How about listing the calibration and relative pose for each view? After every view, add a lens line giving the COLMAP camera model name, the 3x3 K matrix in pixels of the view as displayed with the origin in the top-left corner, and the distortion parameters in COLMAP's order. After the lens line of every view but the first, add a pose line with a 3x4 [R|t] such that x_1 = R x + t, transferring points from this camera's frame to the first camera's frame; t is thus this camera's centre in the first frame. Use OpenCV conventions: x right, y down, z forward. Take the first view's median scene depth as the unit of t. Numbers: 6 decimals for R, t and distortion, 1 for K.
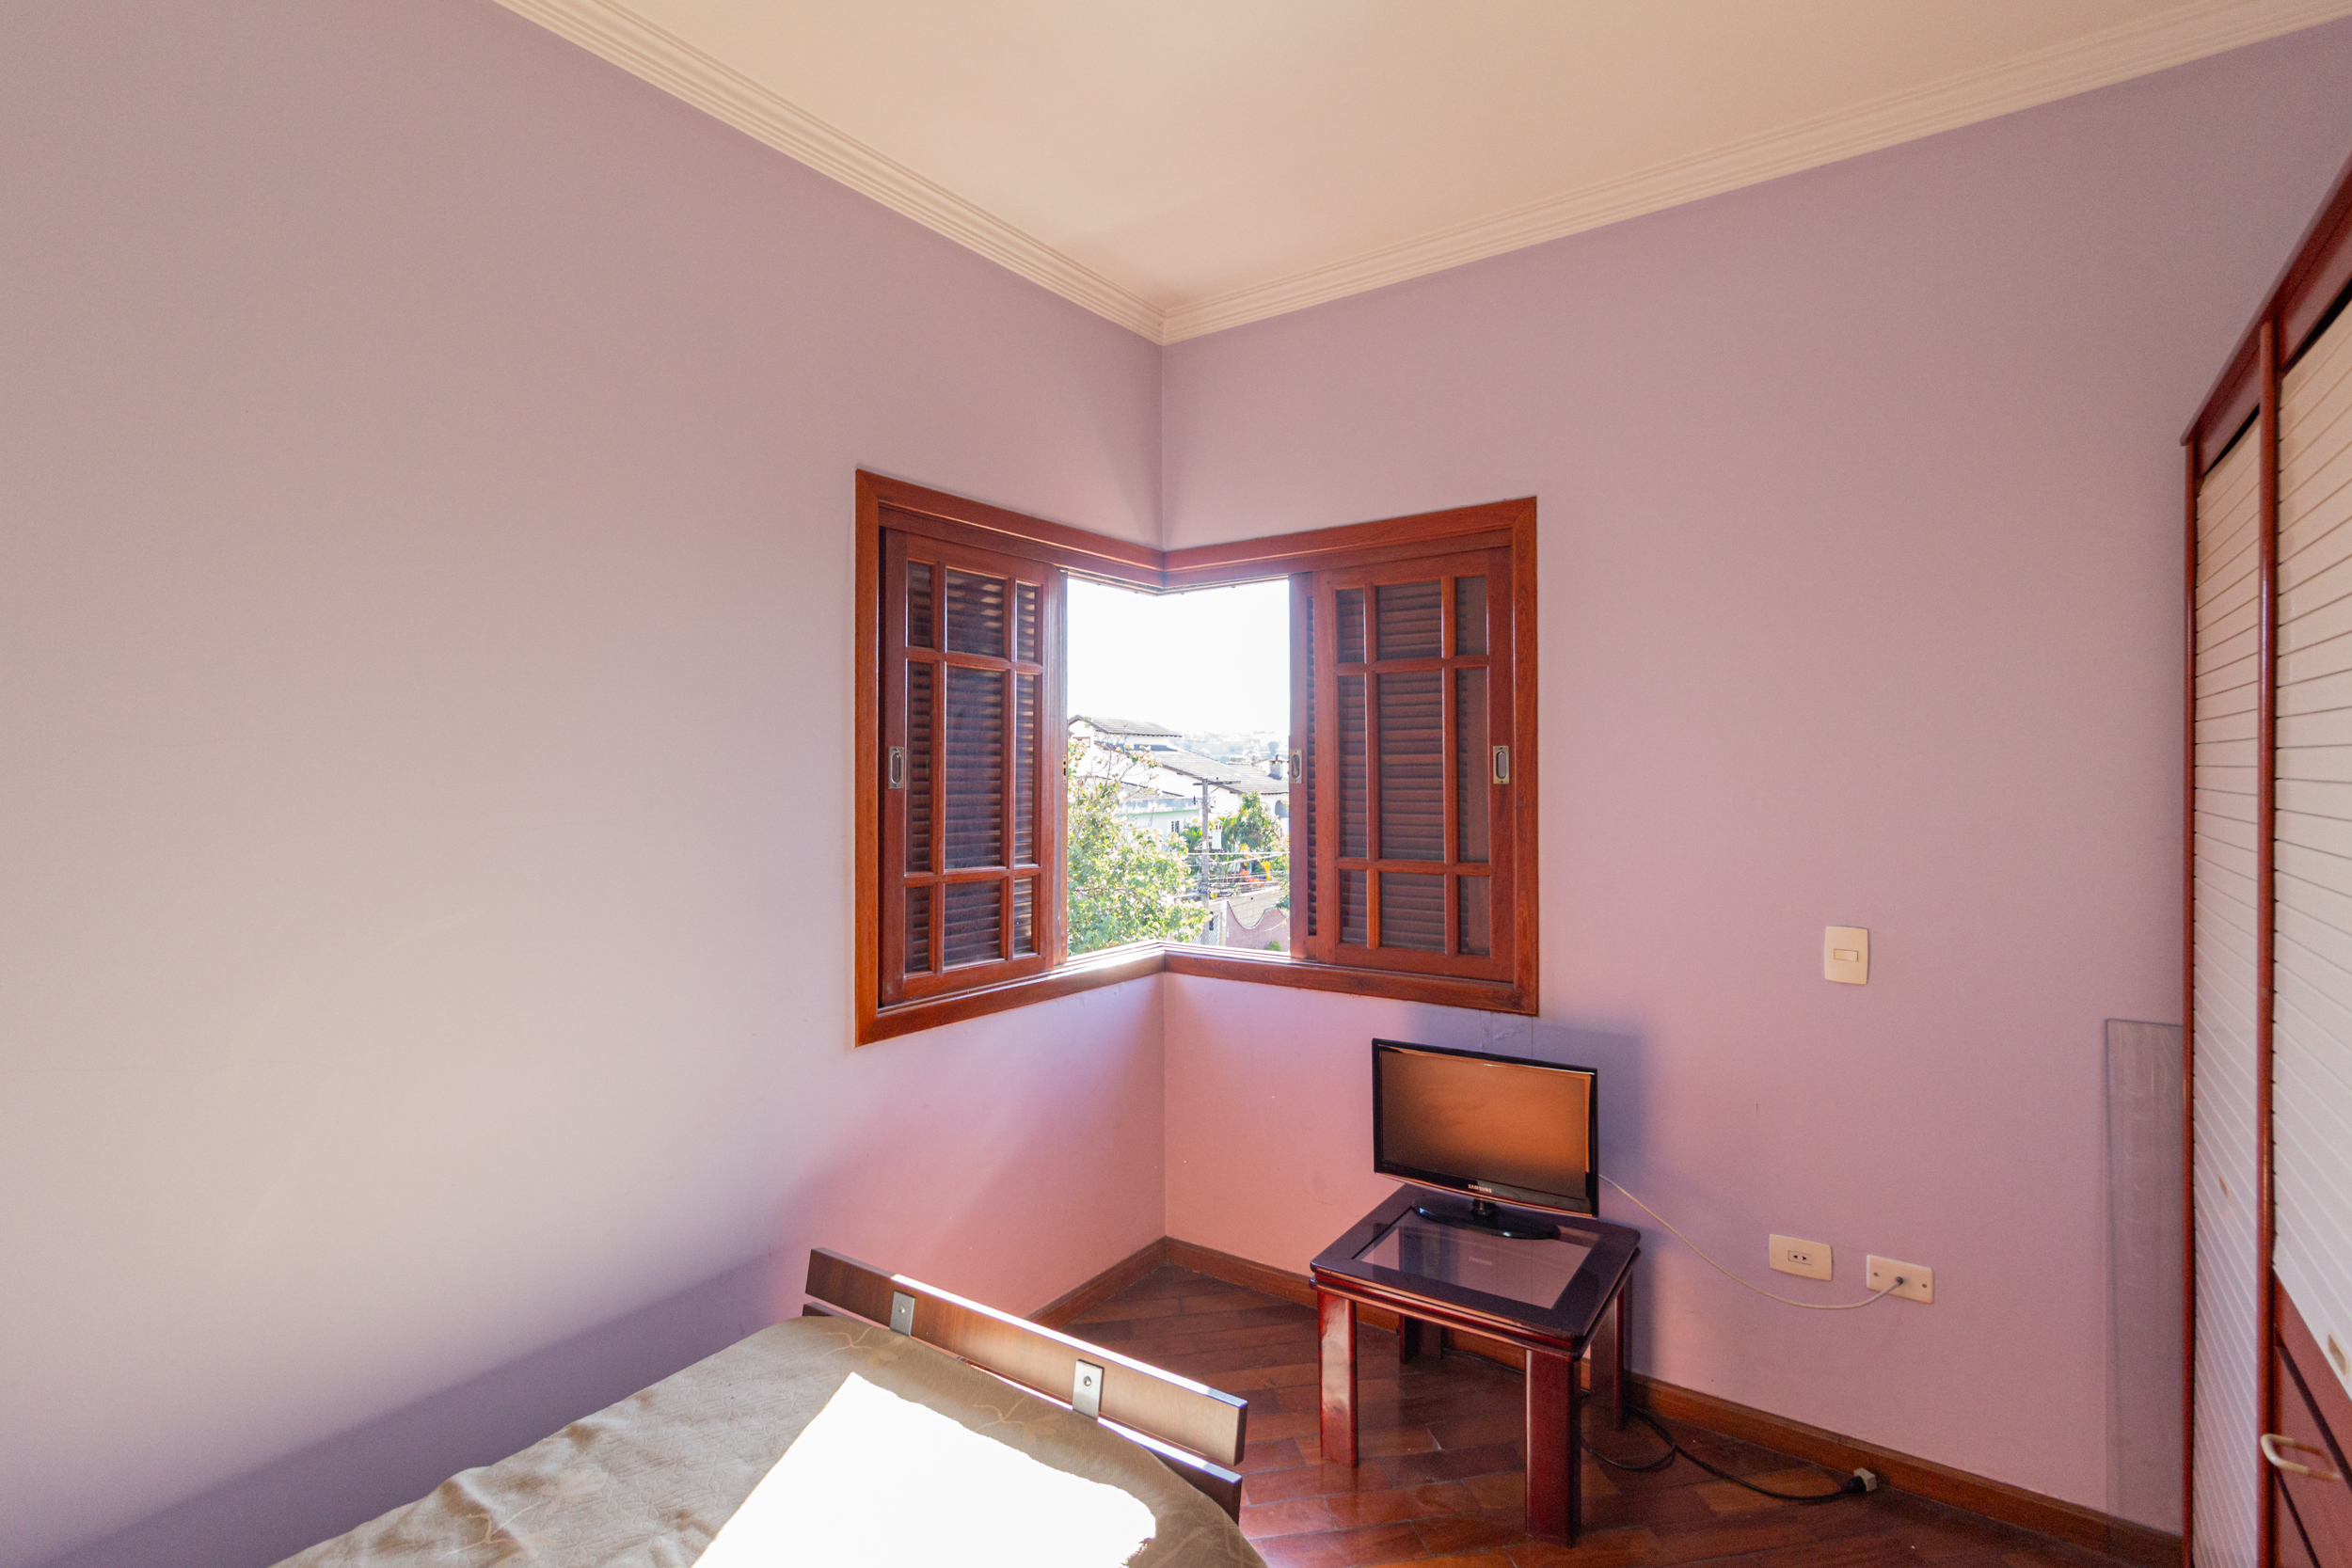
lens RADIAL K [[1110.8, 0, 1174.7], [0, 1110.8, 789.5], [0, 0, 1]] dist [-0.006611, 0.000204]
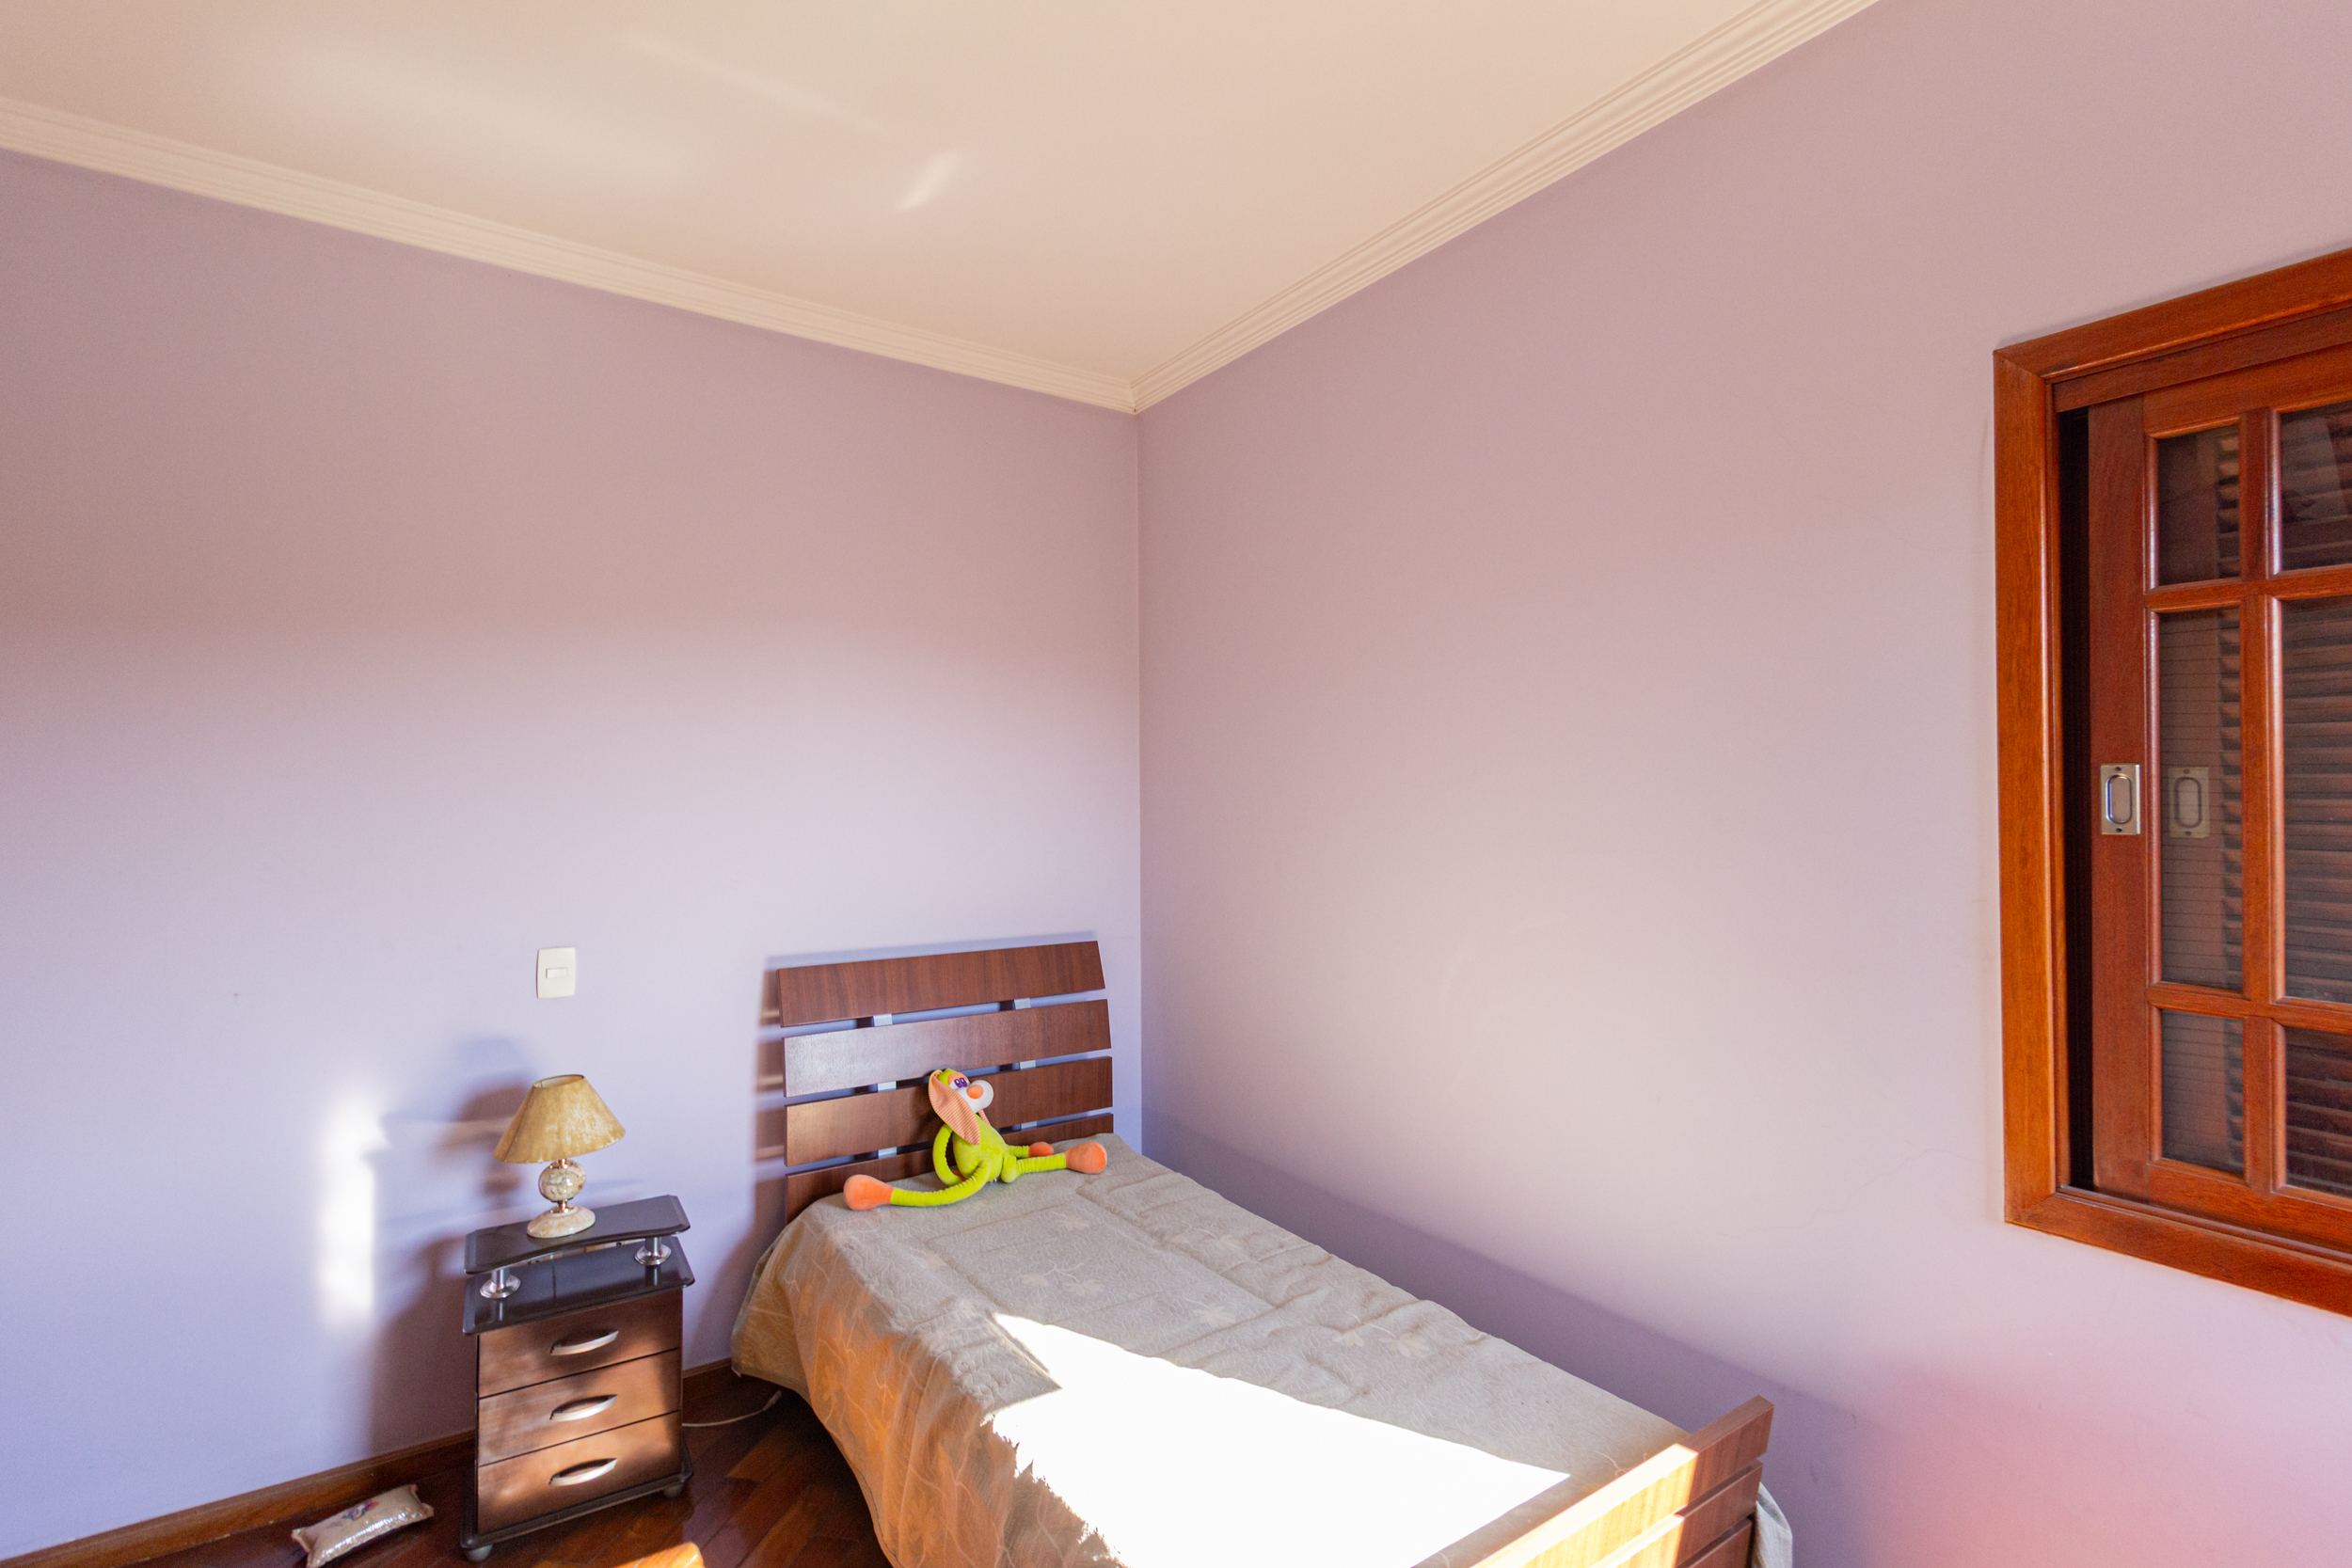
lens RADIAL K [[1110.8, 0, 1188.8], [0, 1110.8, 775.6], [0, 0, 1]] dist [-0.006611, 0.000204]
pose [[-0.374585, -0.013032, -0.927101, 0.502334], [-0.003990, 0.999915, -0.012444, -0.023455], [0.927184, -0.000962, -0.374605, 0.787720]]
